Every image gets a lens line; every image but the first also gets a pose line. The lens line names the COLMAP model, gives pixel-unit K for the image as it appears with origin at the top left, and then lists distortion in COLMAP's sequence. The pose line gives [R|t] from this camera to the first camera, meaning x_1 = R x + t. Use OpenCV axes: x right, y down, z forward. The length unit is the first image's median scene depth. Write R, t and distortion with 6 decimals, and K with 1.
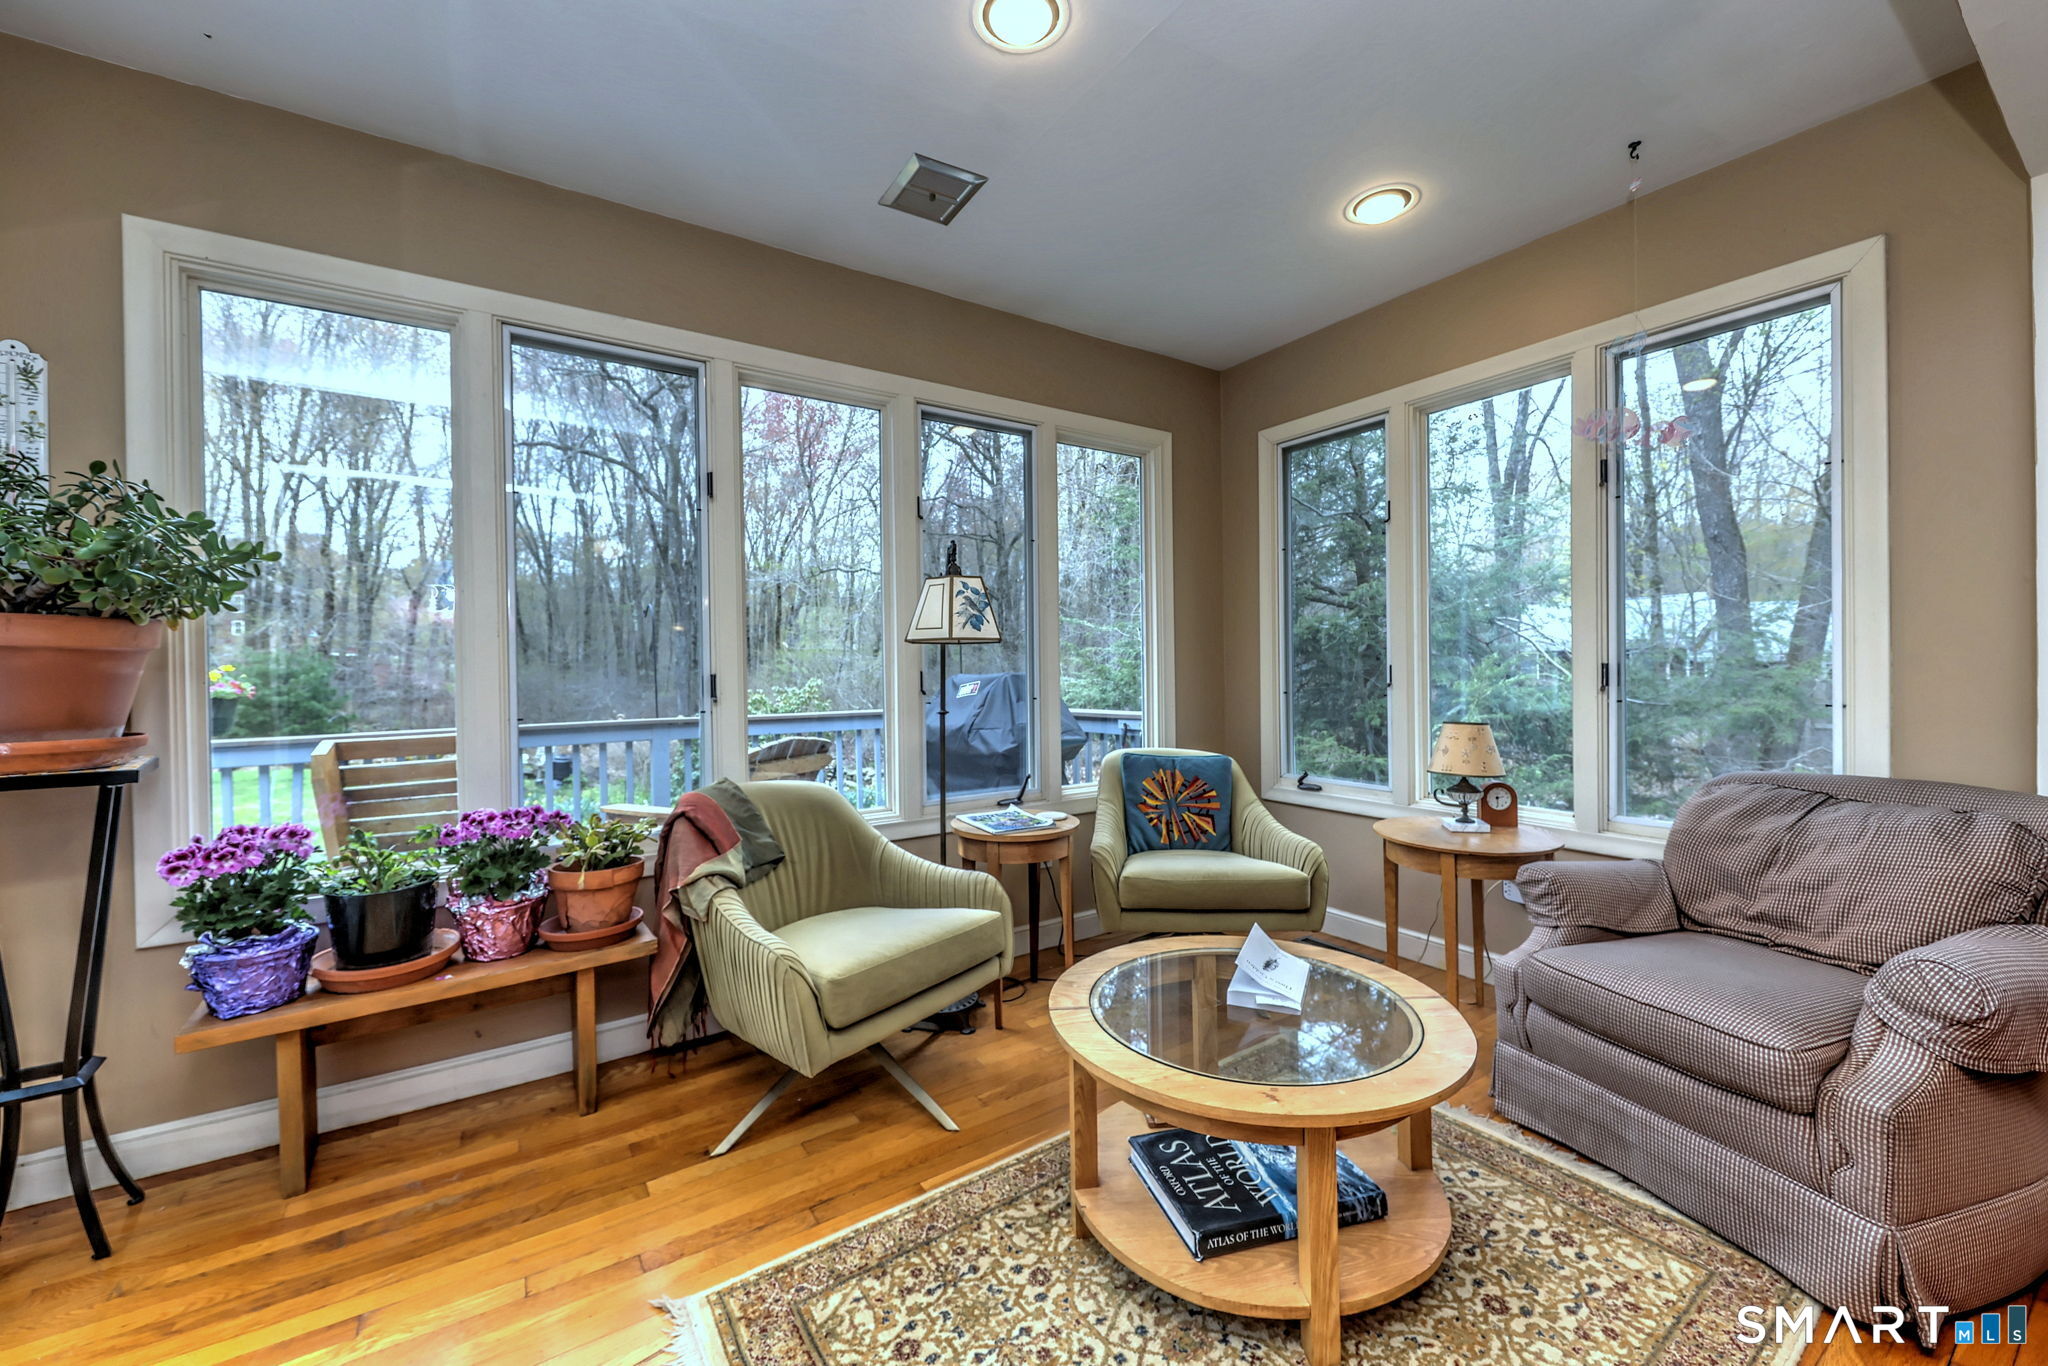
lens RADIAL K [[808.7, 0, 1023.8], [0, 808.7, 662.7], [0, 0, 1]] dist [-0.000756, -0.000009]
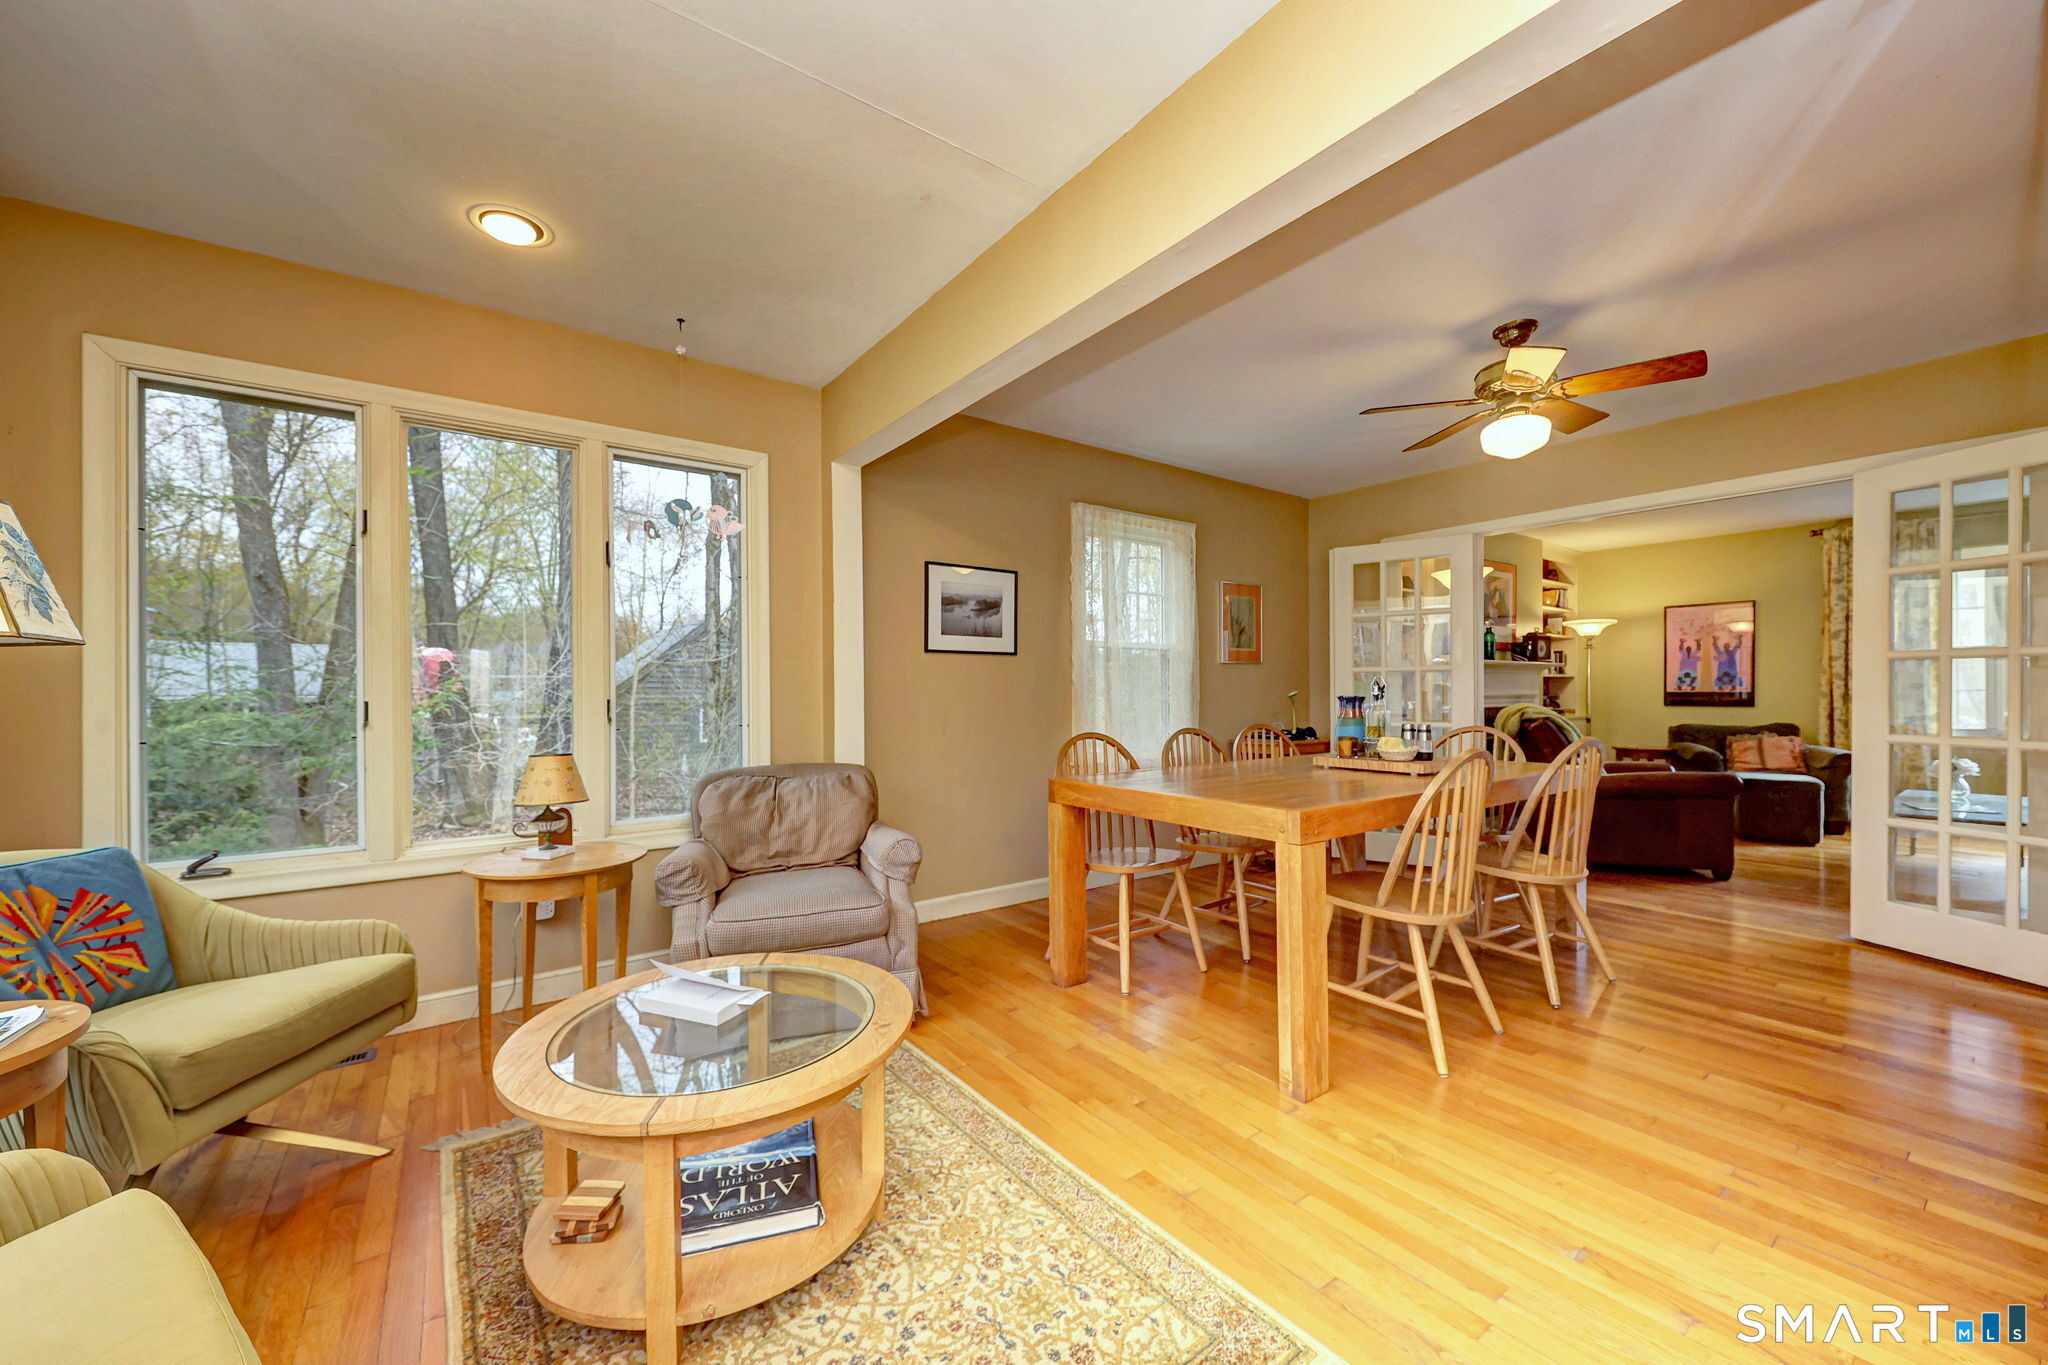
lens RADIAL K [[767.5, 0, 1019.9], [0, 767.5, 695.3], [0, 0, 1]] dist [0.000757, -0.000084]
pose [[-0.037291, 0.009894, 0.999255, -0.484934], [0.003760, 0.999945, -0.009760, 0.008531], [-0.999297, 0.003393, -0.037326, 0.425592]]
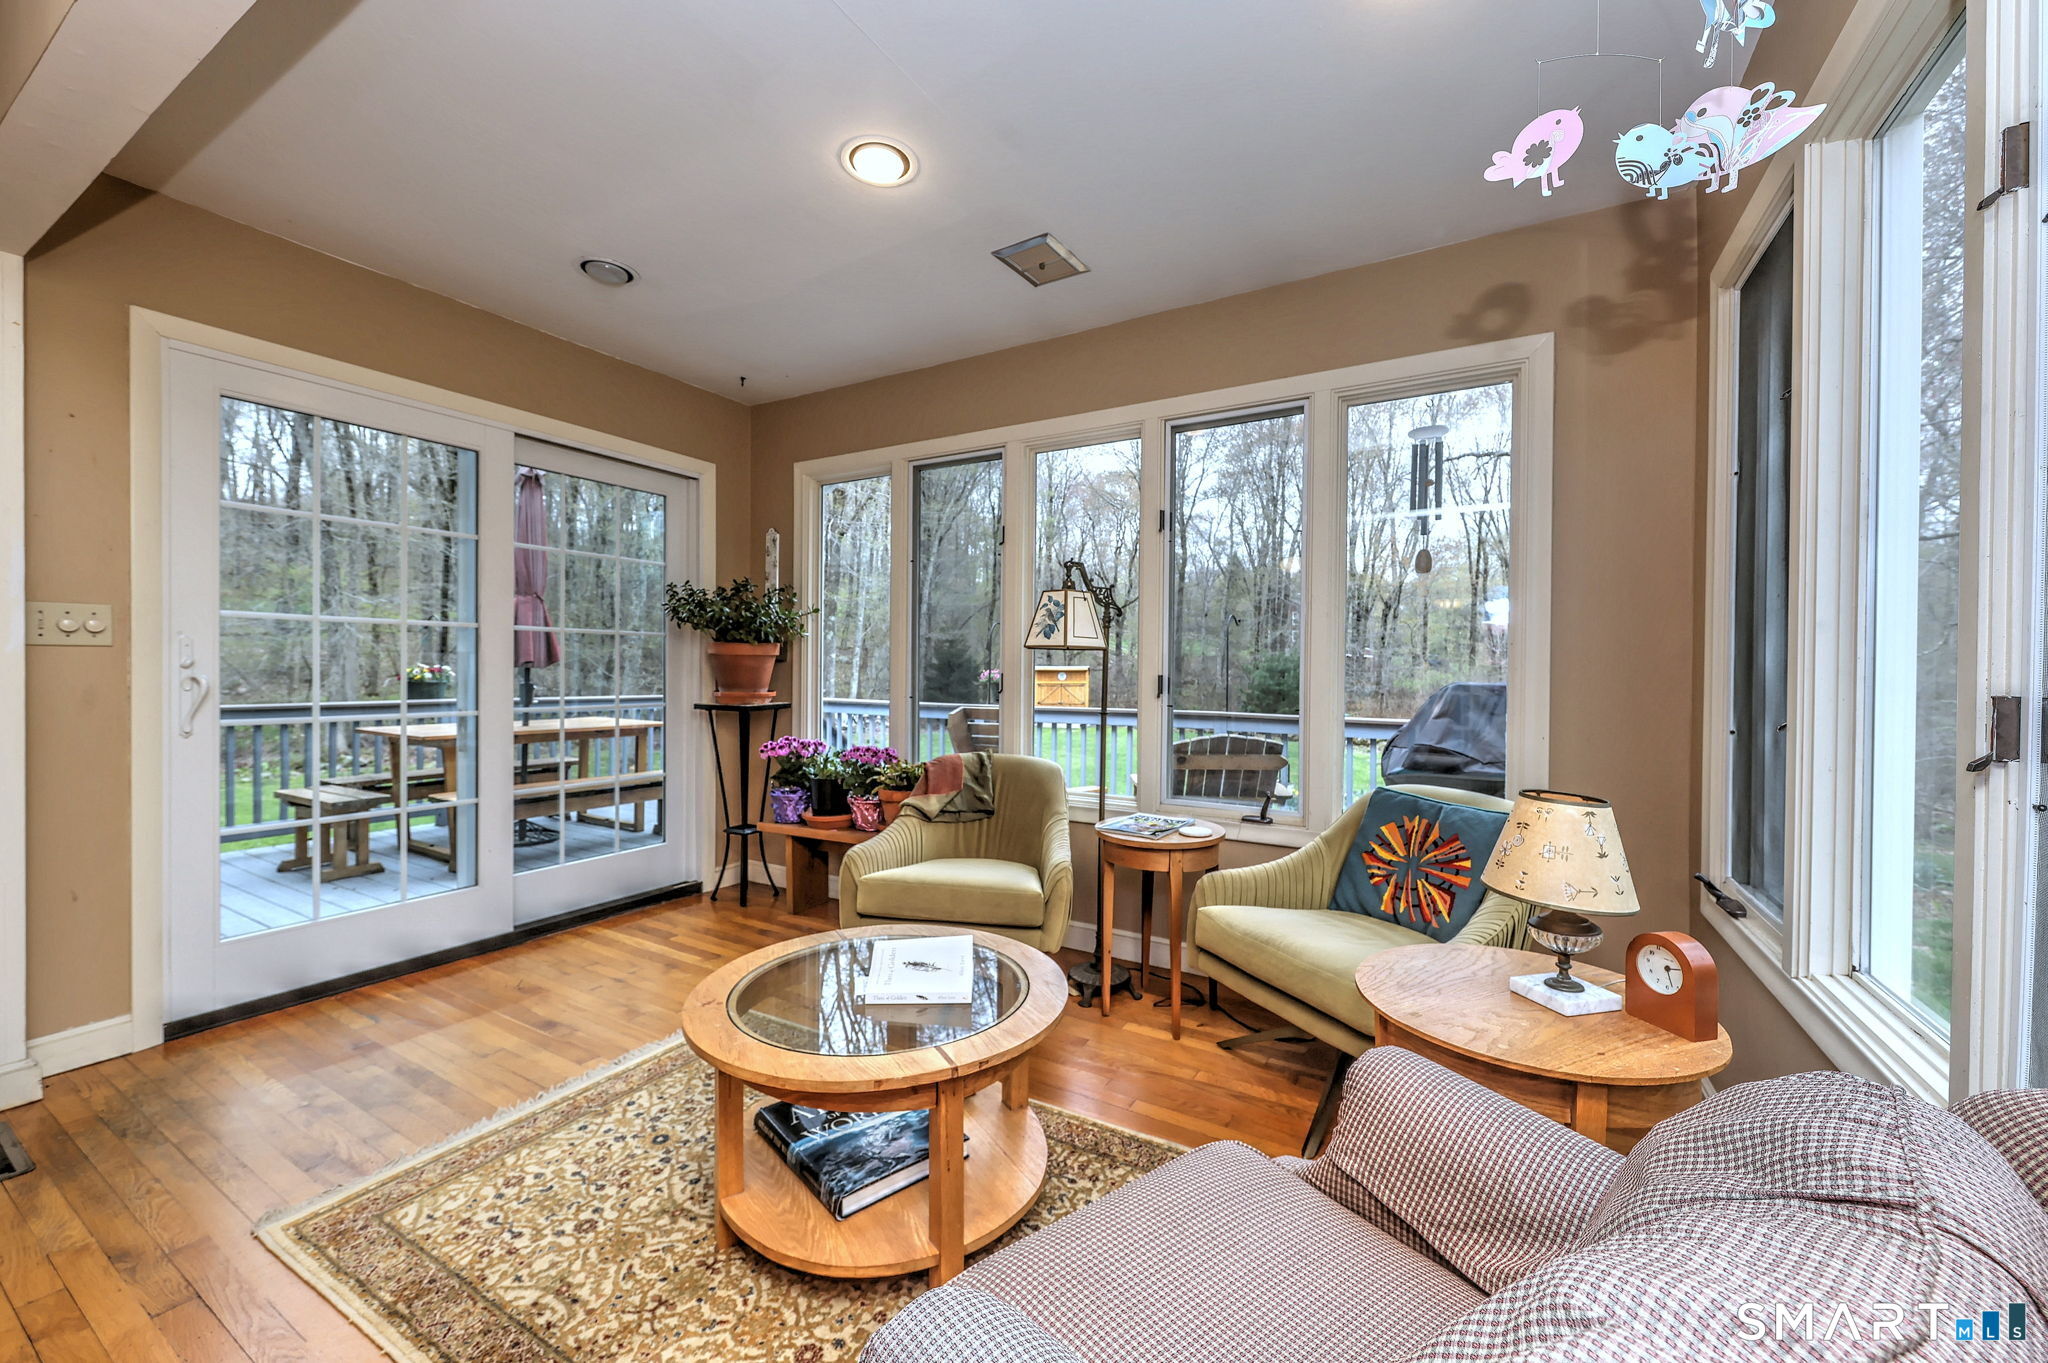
lens RADIAL K [[787.9, 0, 1033.3], [0, 787.9, 671.8], [0, 0, 1]] dist [0.000392, -0.000111]
pose [[0.437605, 0.021947, -0.898900, 0.855809], [-0.012286, 0.999755, 0.018428, -0.013184], [0.899083, 0.002980, 0.437767, 0.471376]]
